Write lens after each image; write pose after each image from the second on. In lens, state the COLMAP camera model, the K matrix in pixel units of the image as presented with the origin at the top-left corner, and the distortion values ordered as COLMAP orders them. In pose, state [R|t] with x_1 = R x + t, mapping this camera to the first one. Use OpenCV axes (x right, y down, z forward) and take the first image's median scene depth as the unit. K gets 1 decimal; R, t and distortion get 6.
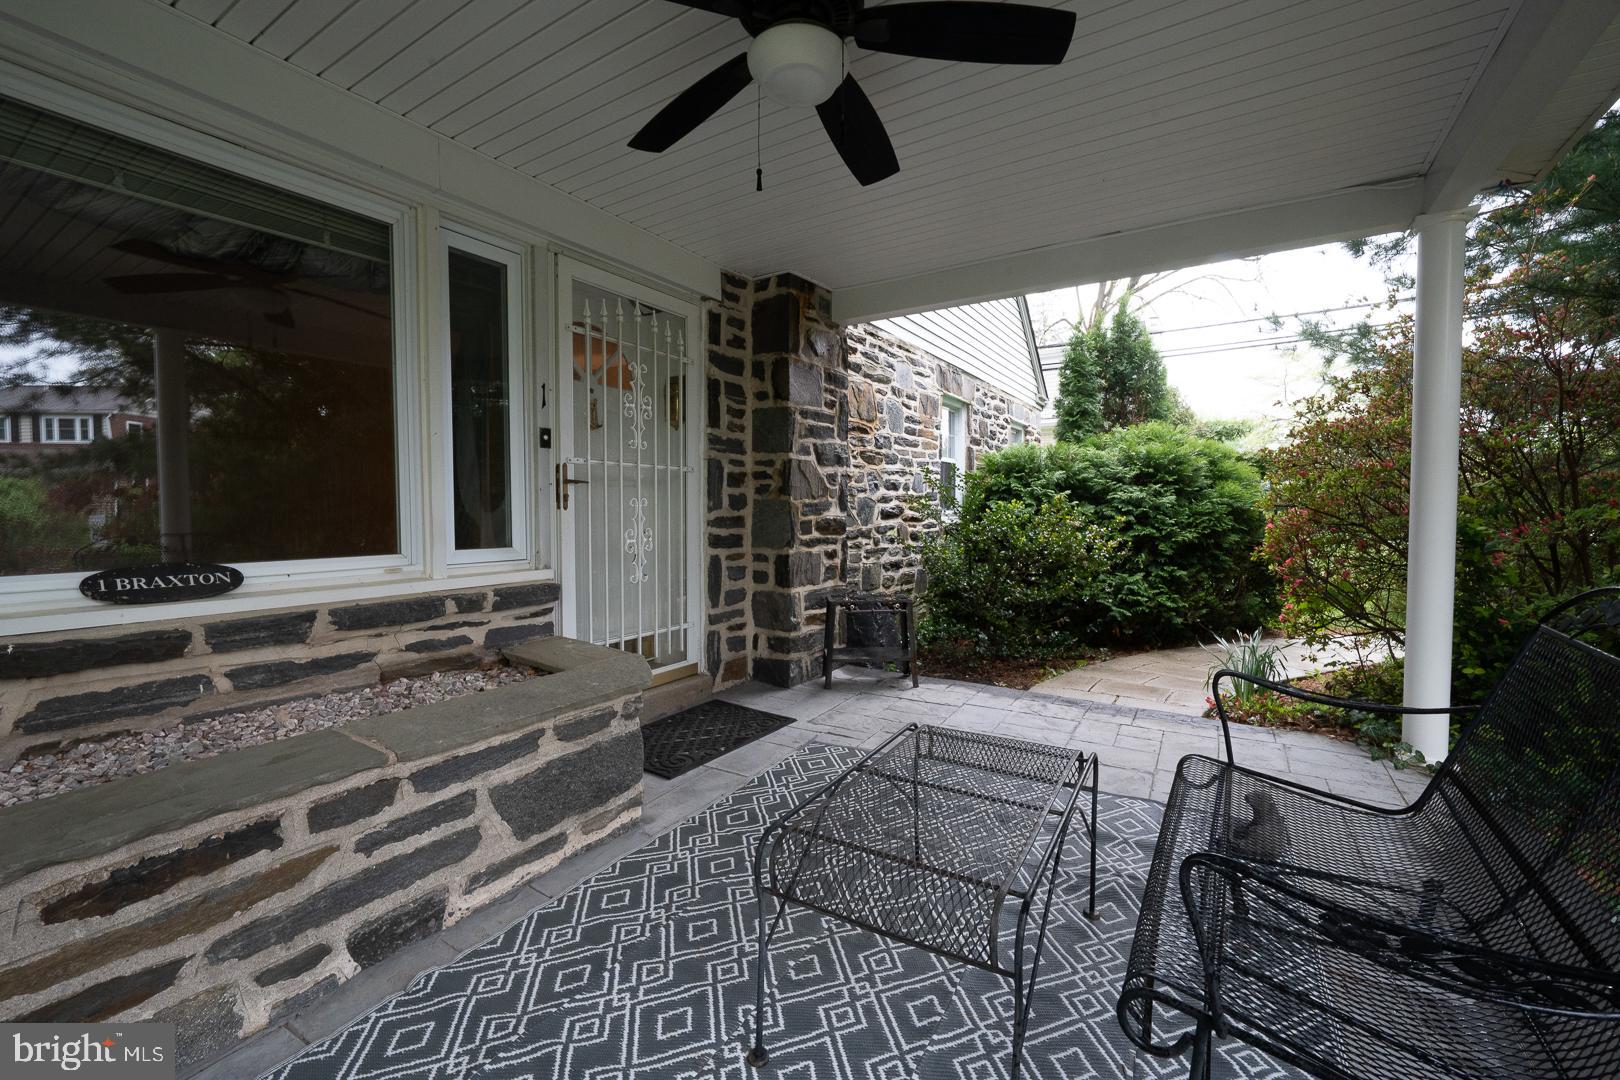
lens RADIAL K [[677.0, 0, 809.6], [0, 677.0, 538.2], [0, 0, 1]] dist [-0.002586, 0.000079]
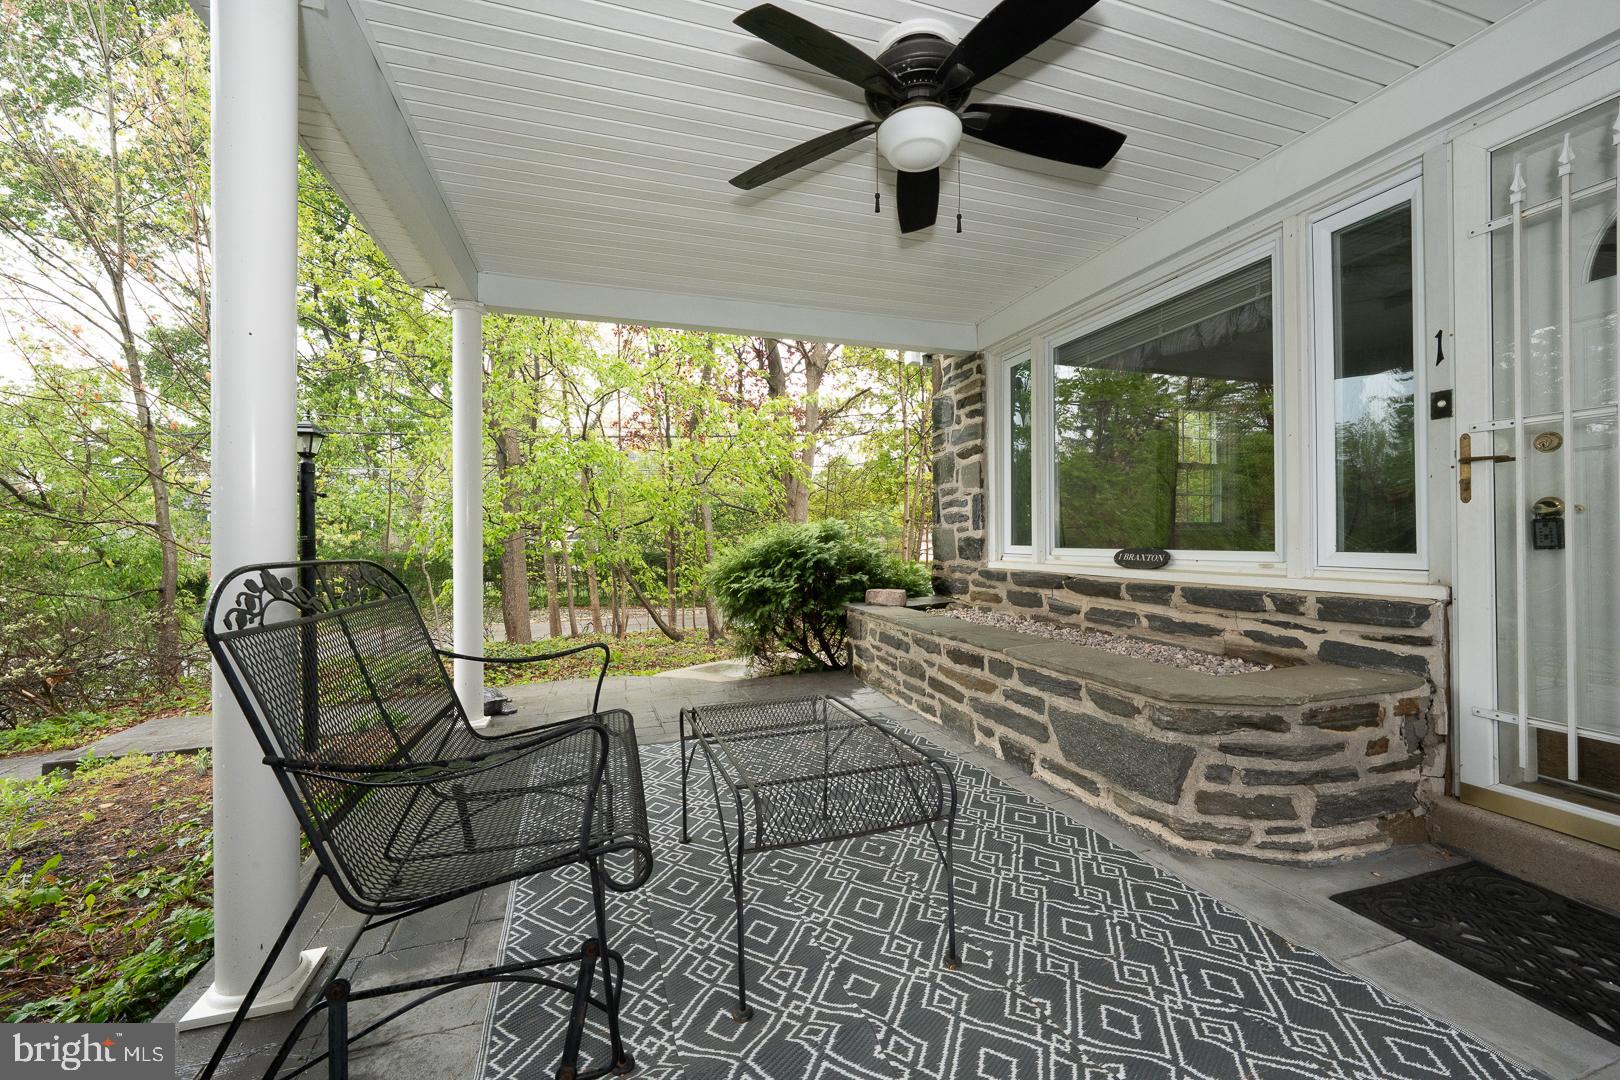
lens RADIAL K [[642.1, 0, 812.1], [0, 642.1, 534.2], [0, 0, 1]] dist [0.000838, 0.000009]
pose [[-0.637520, 0.003146, -0.770427, 0.828741], [-0.023566, 0.999444, 0.023582, -0.014156], [0.770073, 0.033190, -0.637092, 1.341839]]
